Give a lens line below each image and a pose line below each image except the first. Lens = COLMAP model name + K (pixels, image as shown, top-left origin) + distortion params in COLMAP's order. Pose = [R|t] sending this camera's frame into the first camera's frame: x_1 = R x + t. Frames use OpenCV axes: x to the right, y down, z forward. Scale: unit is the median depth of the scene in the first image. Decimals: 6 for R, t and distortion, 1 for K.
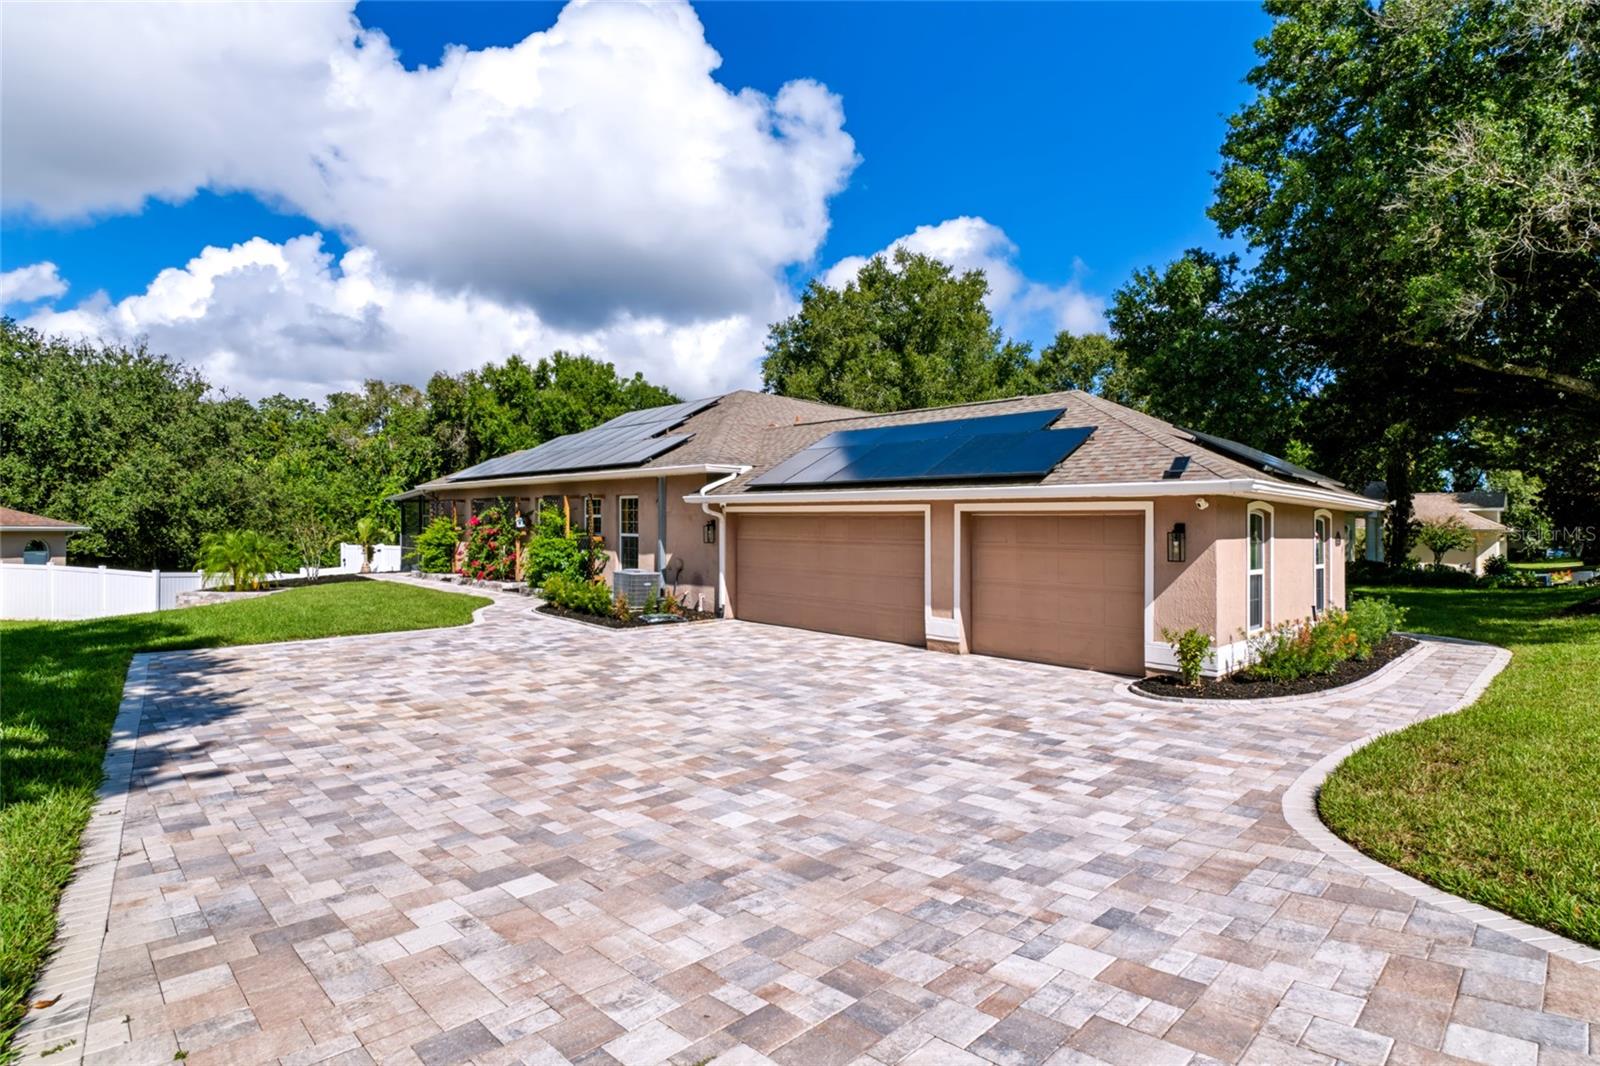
lens RADIAL K [[800.7, 0, 800.0], [0, 800.7, 533.0], [0, 0, 1]] dist [-0.024485, -0.000084]
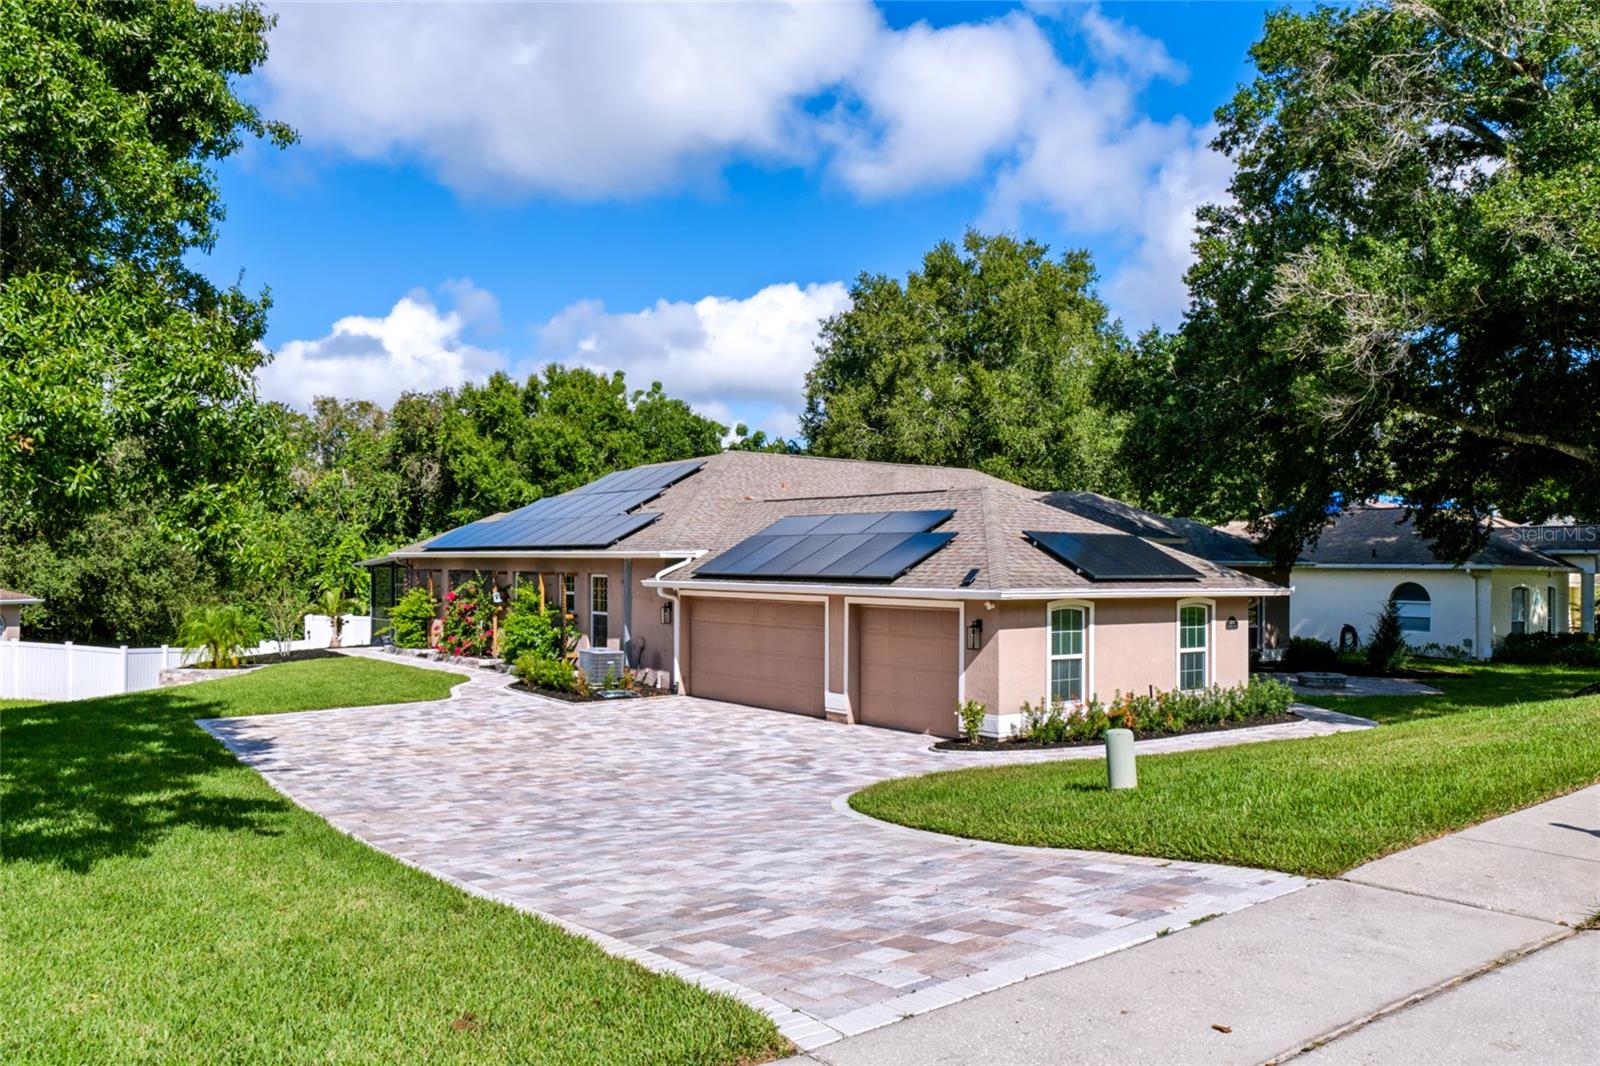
lens RADIAL K [[1234.1, 0, 800.0], [0, 1234.1, 533.0], [0, 0, 1]] dist [0.021320, 0.002834]
pose [[0.993949, -0.008959, -0.109475, 0.179304], [0.005294, 0.999417, -0.033720, -0.038000], [0.109713, 0.032936, 0.993417, -0.451979]]
